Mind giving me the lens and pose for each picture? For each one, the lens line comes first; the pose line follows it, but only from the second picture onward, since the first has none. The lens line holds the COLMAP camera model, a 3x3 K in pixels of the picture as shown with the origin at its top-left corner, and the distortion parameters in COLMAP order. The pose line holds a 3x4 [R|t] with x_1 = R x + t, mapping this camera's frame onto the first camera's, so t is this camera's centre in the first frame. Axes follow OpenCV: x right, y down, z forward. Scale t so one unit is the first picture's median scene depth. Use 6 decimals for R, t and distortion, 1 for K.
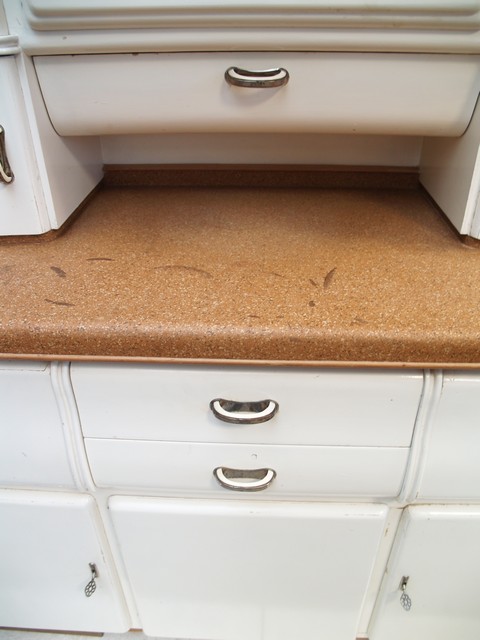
lens RADIAL K [[512.5, 0, 240.0], [0, 512.5, 320.0], [0, 0, 1]] dist [-0.130957, 0.094460]
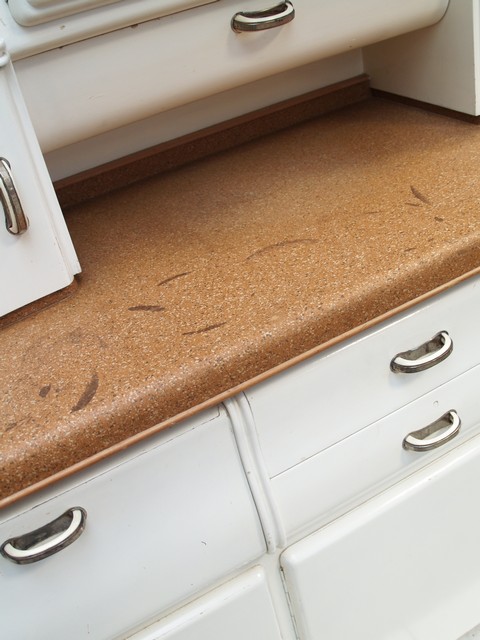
lens RADIAL K [[717.7, 0, 240.0], [0, 717.7, 320.0], [0, 0, 1]] dist [-0.099785, 0.019942]
pose [[0.841761, -0.405885, 0.355943, -0.678654], [0.423319, 0.905437, 0.031383, -0.056532], [-0.335022, 0.124261, 0.933980, -0.090704]]
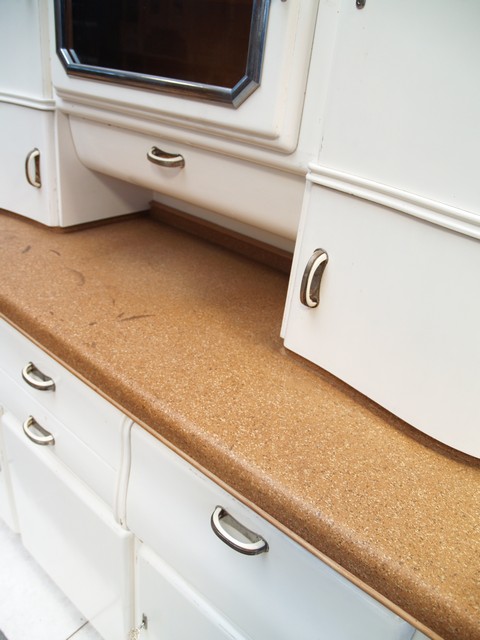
lens RADIAL K [[512.5, 0, 240.0], [0, 512.5, 320.0], [0, 0, 1]] dist [-0.130957, 0.094460]
pose [[0.783005, 0.374175, -0.496887, 1.012840], [-0.429134, 0.903232, 0.003930, -0.194978], [0.450275, 0.210154, 0.867806, 0.035921]]
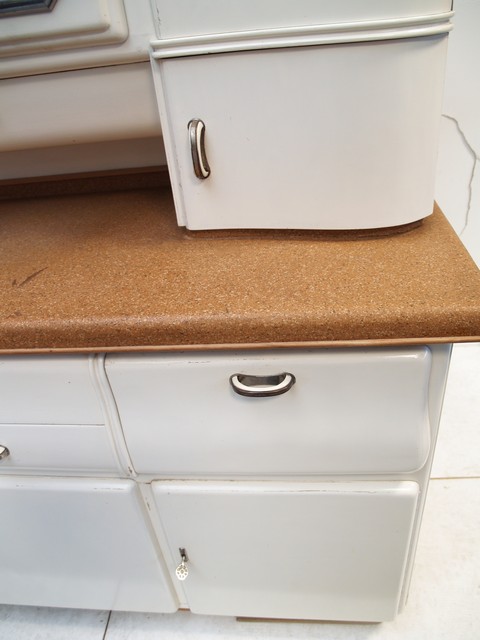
lens RADIAL K [[512.5, 0, 240.0], [0, 512.5, 320.0], [0, 0, 1]] dist [-0.130957, 0.094460]
pose [[0.995139, -0.050858, -0.084333, 0.741479], [0.051734, 0.998627, 0.008227, 0.028632], [0.083799, -0.012550, 0.996404, -0.082280]]
